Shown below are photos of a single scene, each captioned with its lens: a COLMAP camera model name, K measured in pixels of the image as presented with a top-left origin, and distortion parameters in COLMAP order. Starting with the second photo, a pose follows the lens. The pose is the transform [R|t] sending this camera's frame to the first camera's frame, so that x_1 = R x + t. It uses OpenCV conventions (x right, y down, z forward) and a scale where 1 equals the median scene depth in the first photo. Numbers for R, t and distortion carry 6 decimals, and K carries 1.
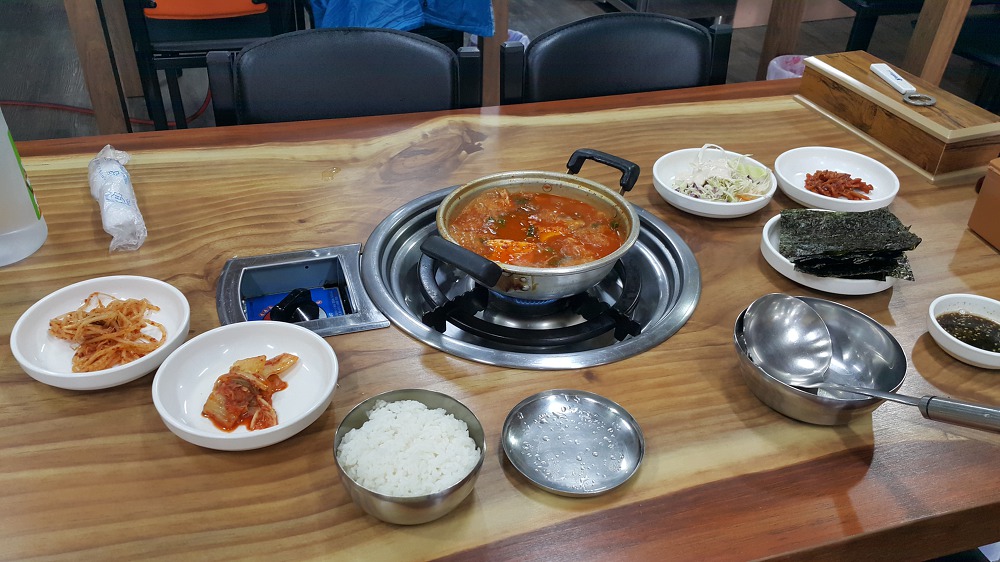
lens RADIAL K [[854.8, 0, 499.7], [0, 854.8, 281.4], [0, 0, 1]] dist [-0.008144, -0.047409]
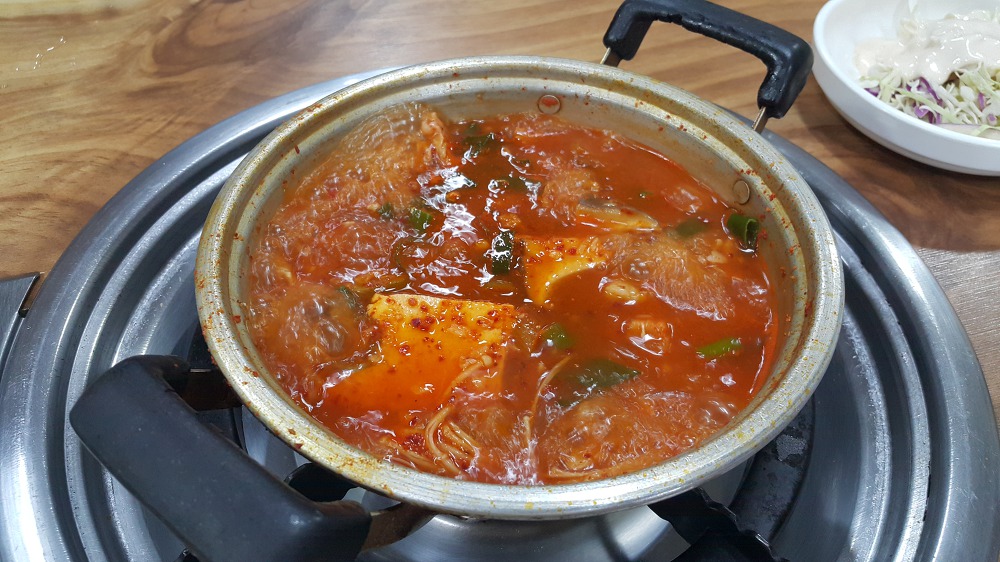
lens RADIAL K [[854.8, 0, 499.5], [0, 854.8, 281.8], [0, 0, 1]] dist [-0.008144, -0.047409]
pose [[0.999975, -0.006452, -0.002880, 0.033870], [0.006929, 0.975329, 0.220647, -0.114329], [0.001385, -0.220661, 0.975350, 0.614347]]
